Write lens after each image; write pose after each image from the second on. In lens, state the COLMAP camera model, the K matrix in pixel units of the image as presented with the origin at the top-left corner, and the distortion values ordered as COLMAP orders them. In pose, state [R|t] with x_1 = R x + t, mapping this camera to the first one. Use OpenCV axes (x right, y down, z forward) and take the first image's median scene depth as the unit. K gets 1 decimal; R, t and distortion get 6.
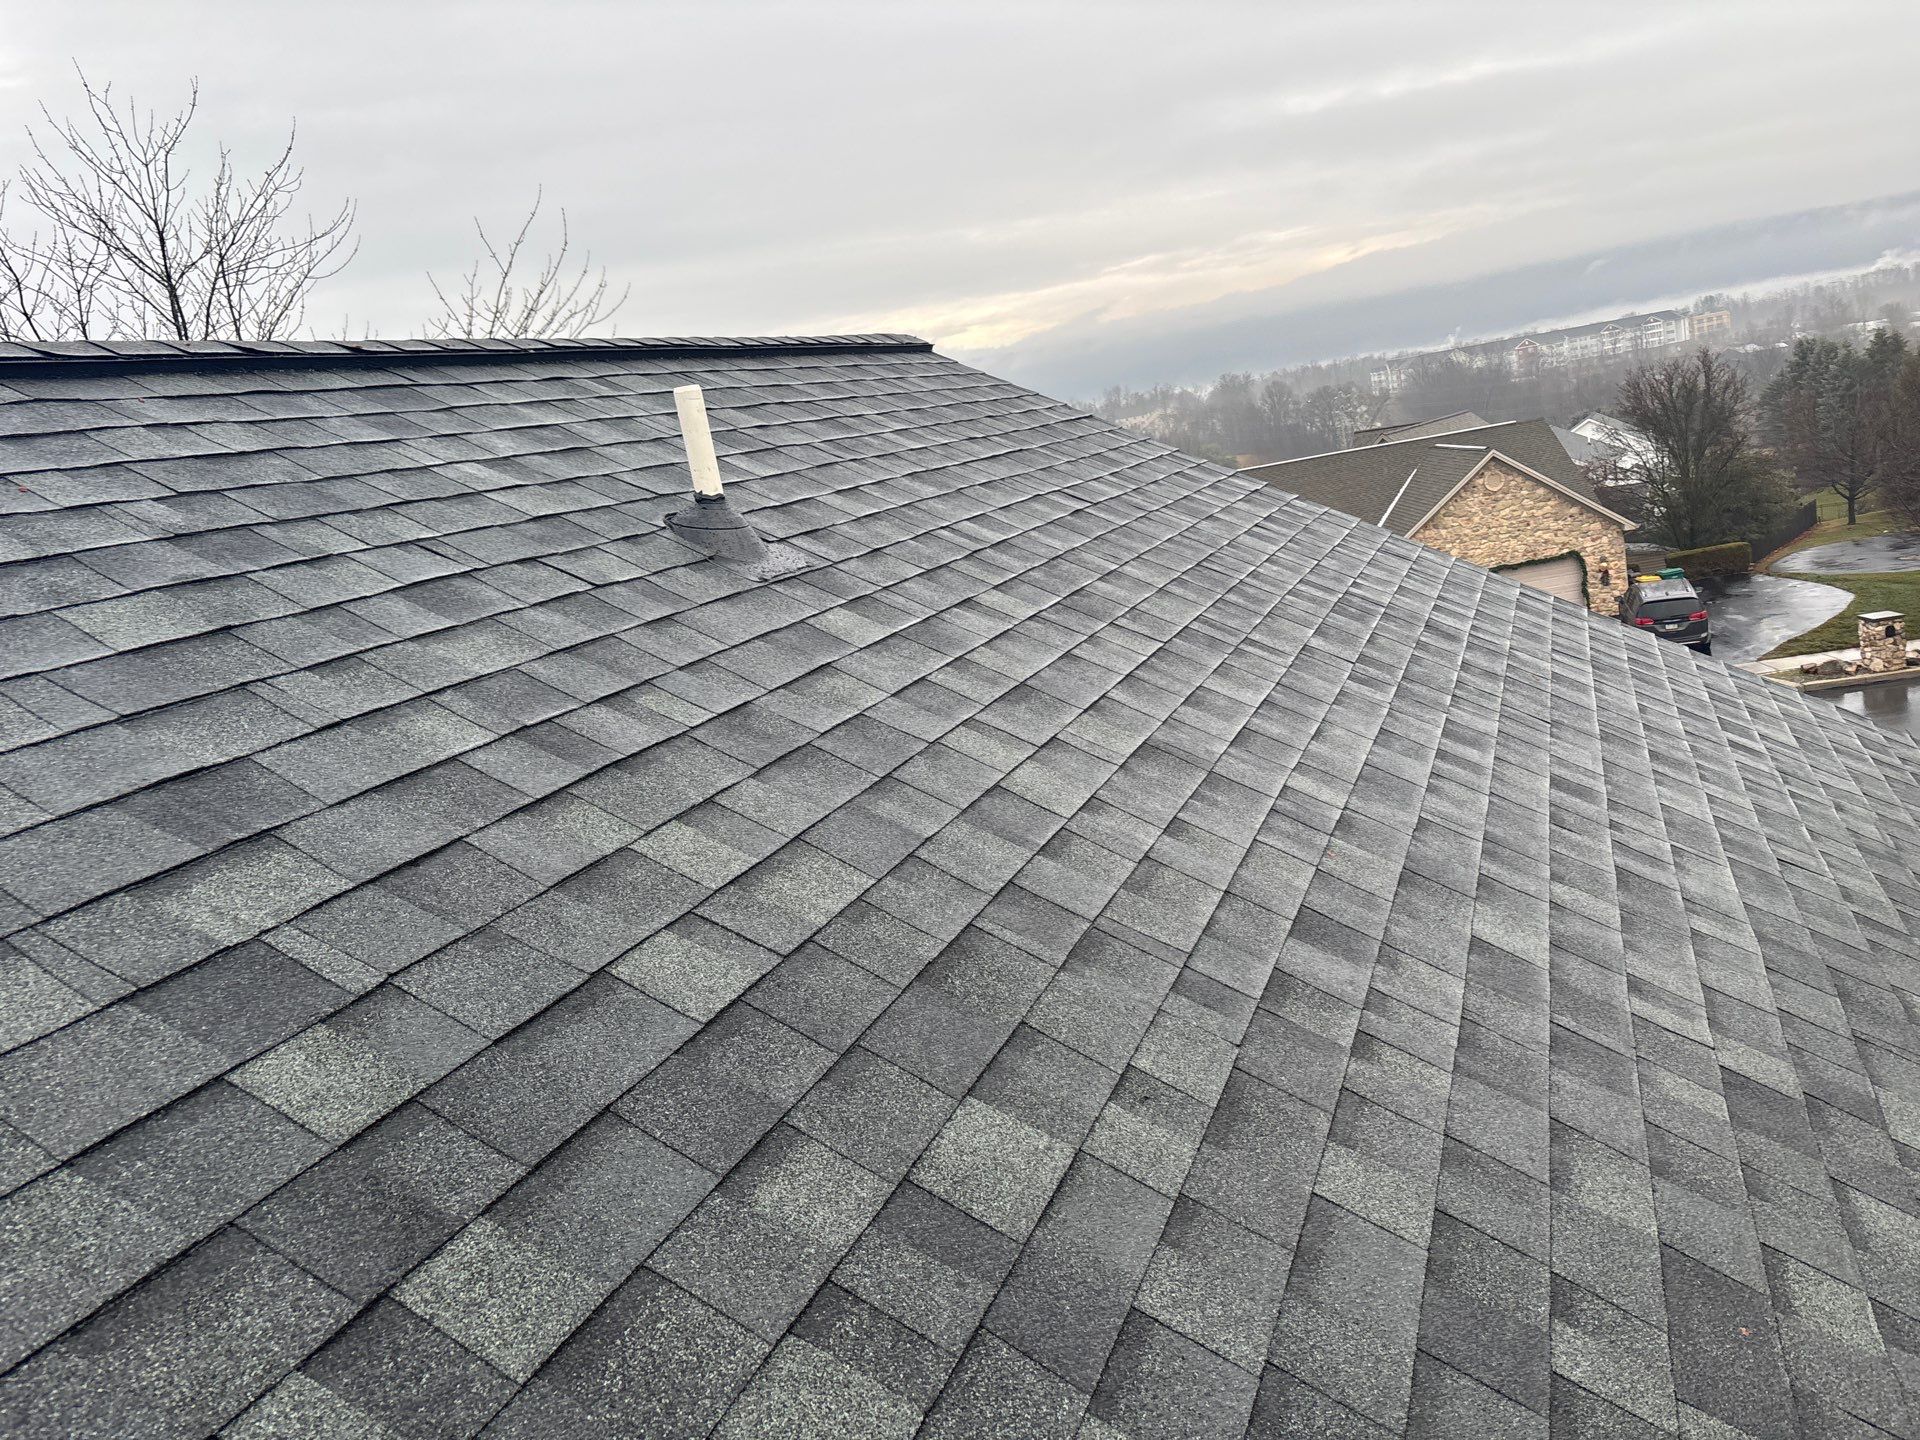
lens RADIAL K [[1431.2, 0, 960.0], [0, 1431.2, 720.0], [0, 0, 1]] dist [0.059710, -0.068008]
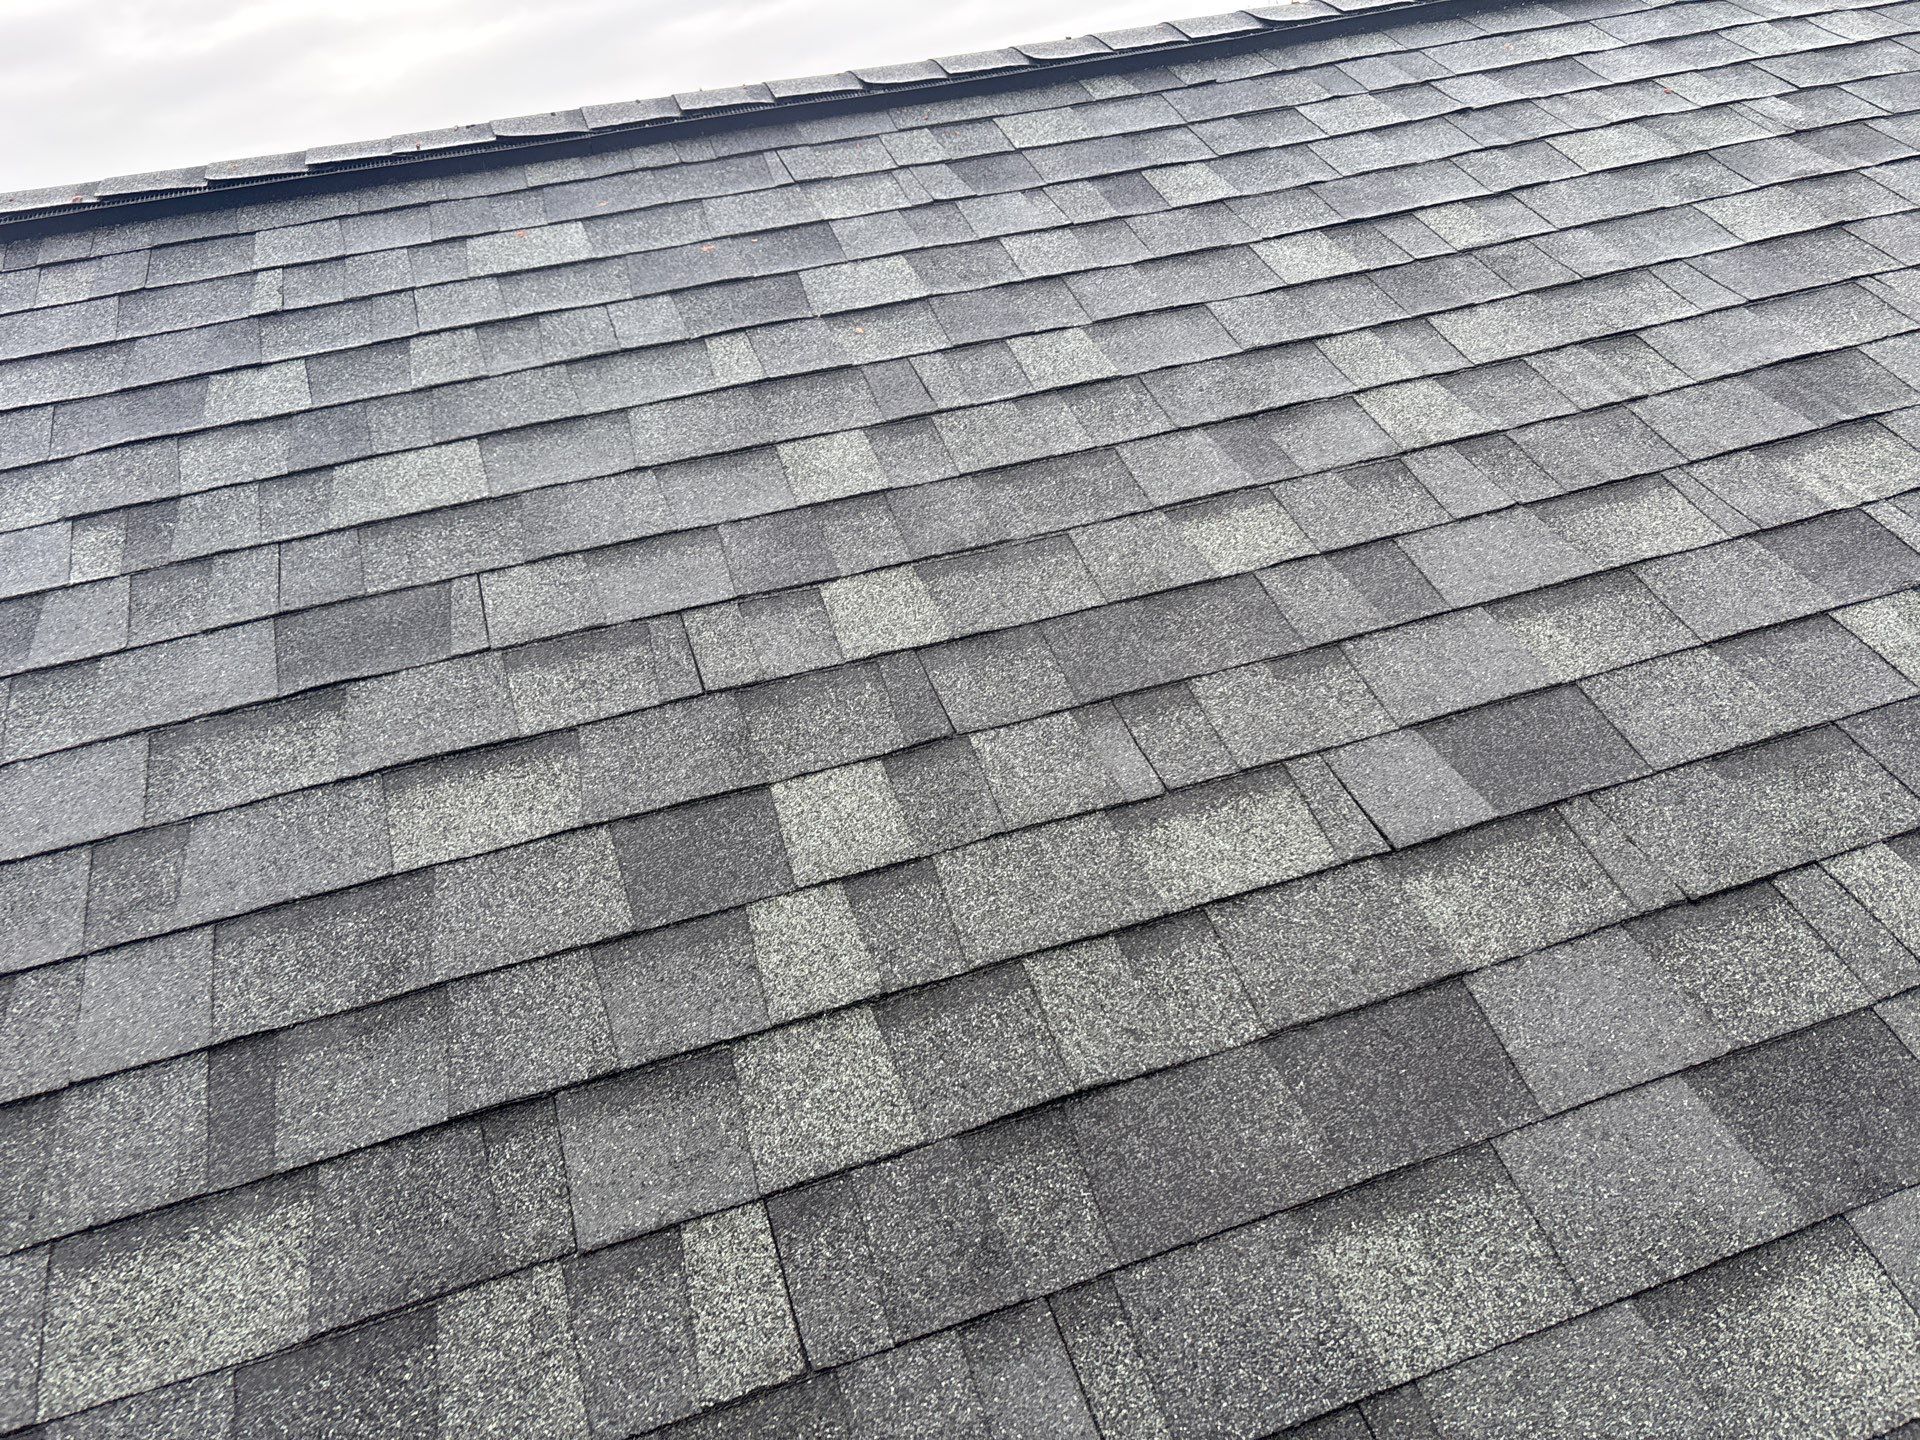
lens RADIAL K [[1431.2, 0, 960.0], [0, 1431.2, 720.0], [0, 0, 1]] dist [0.059710, -0.068008]
pose [[0.624613, 0.269503, -0.732958, -0.035444], [-0.076599, 0.955182, 0.285936, 0.027653], [0.777169, -0.122455, 0.617263, -0.183310]]
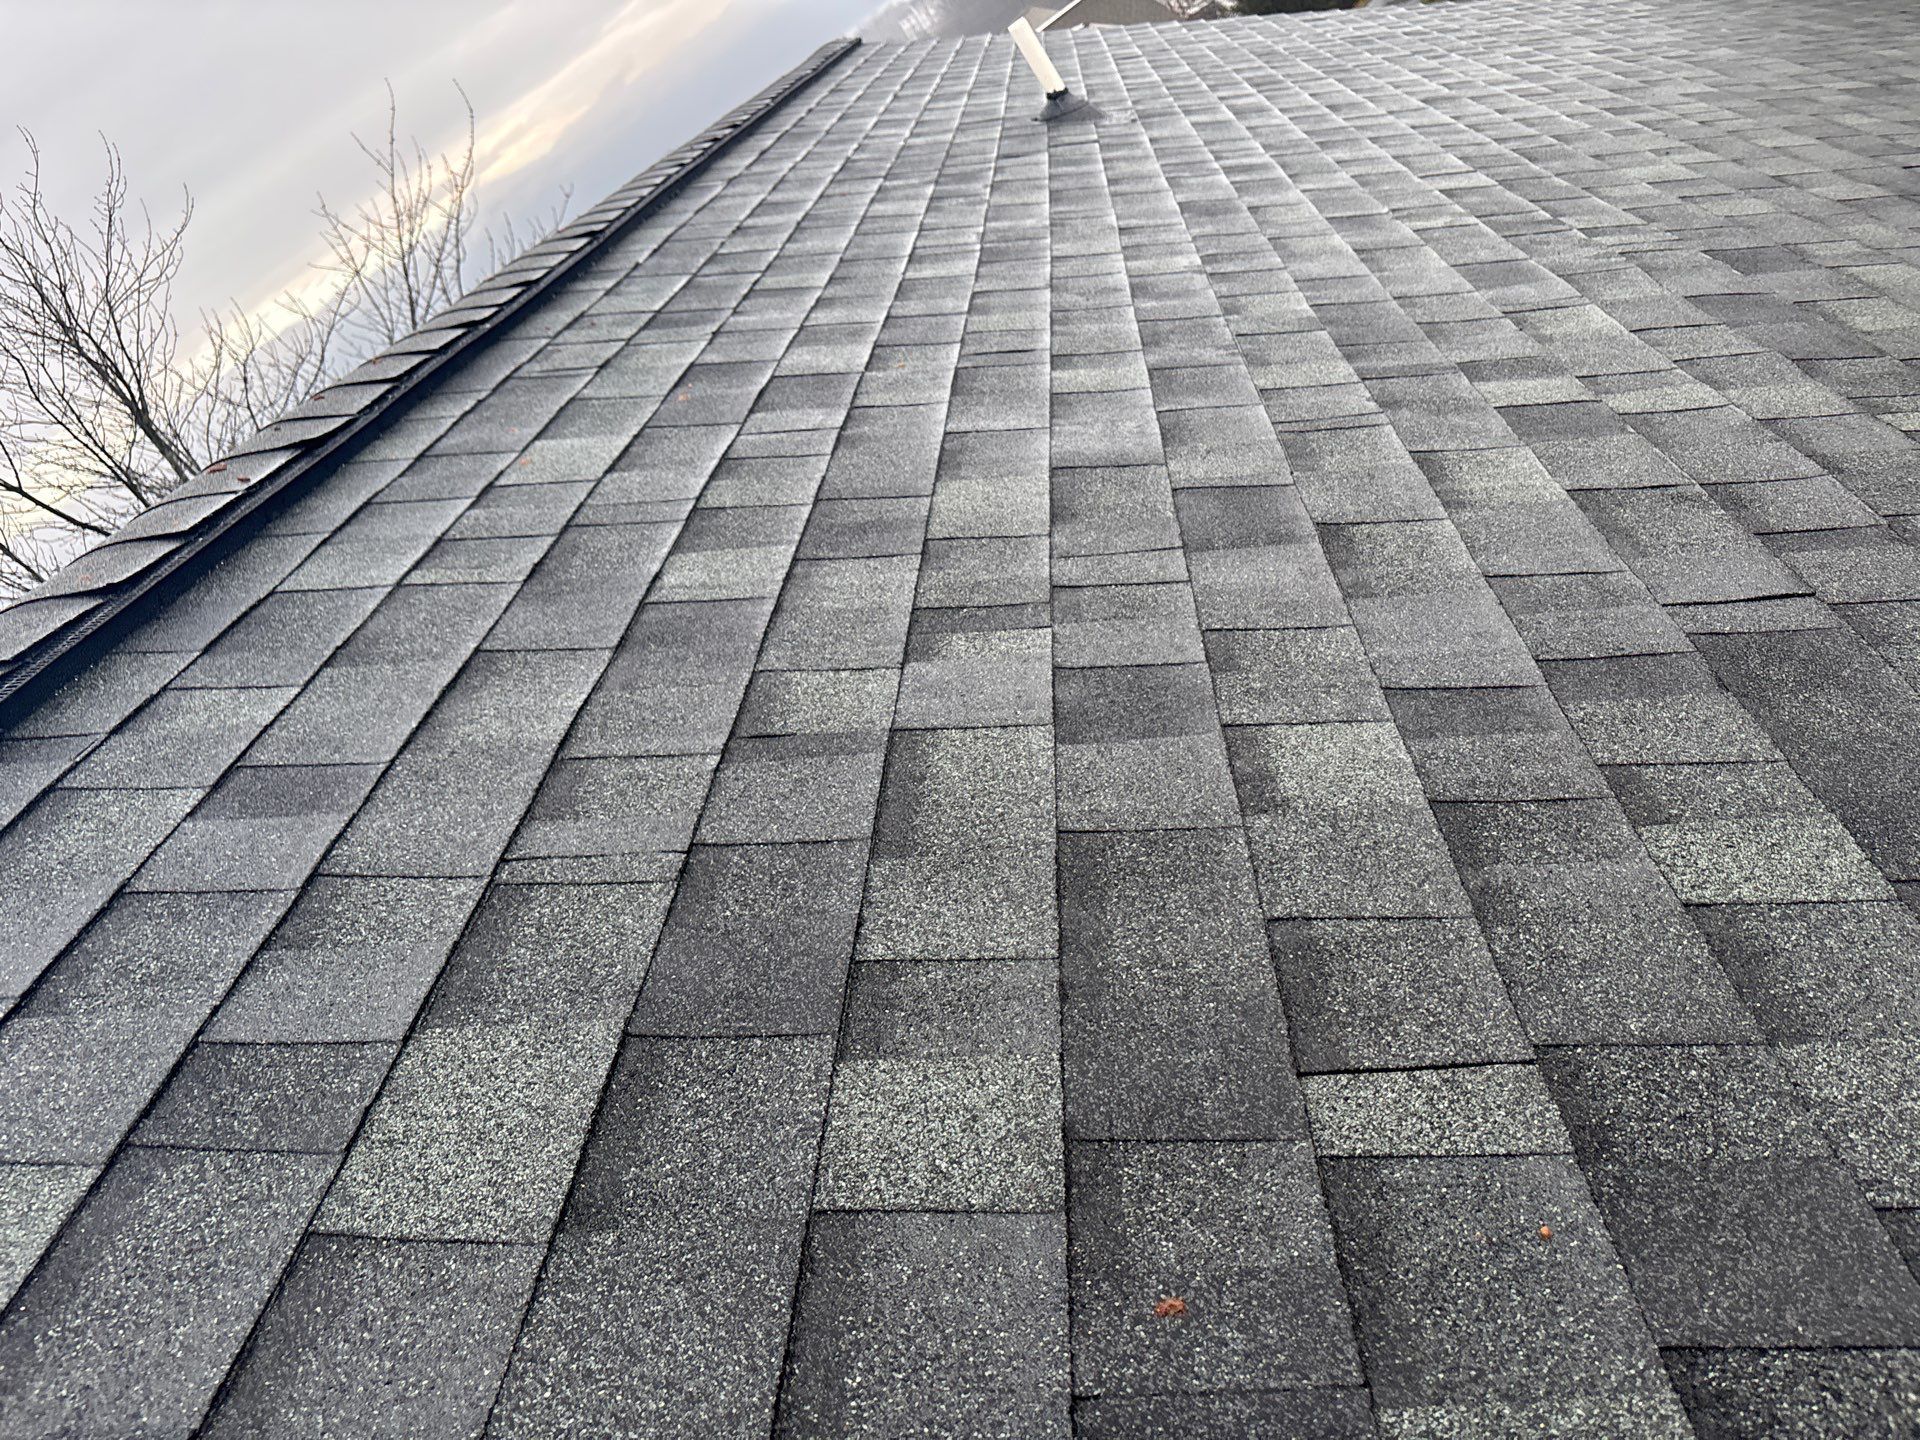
lens RADIAL K [[1431.2, 0, 960.0], [0, 1431.2, 720.0], [0, 0, 1]] dist [0.059710, -0.068008]
pose [[0.880273, -0.464110, 0.098598, -1.025856], [0.439922, 0.876206, 0.196803, 0.097367], [-0.177731, -0.129865, 0.975473, -0.687298]]
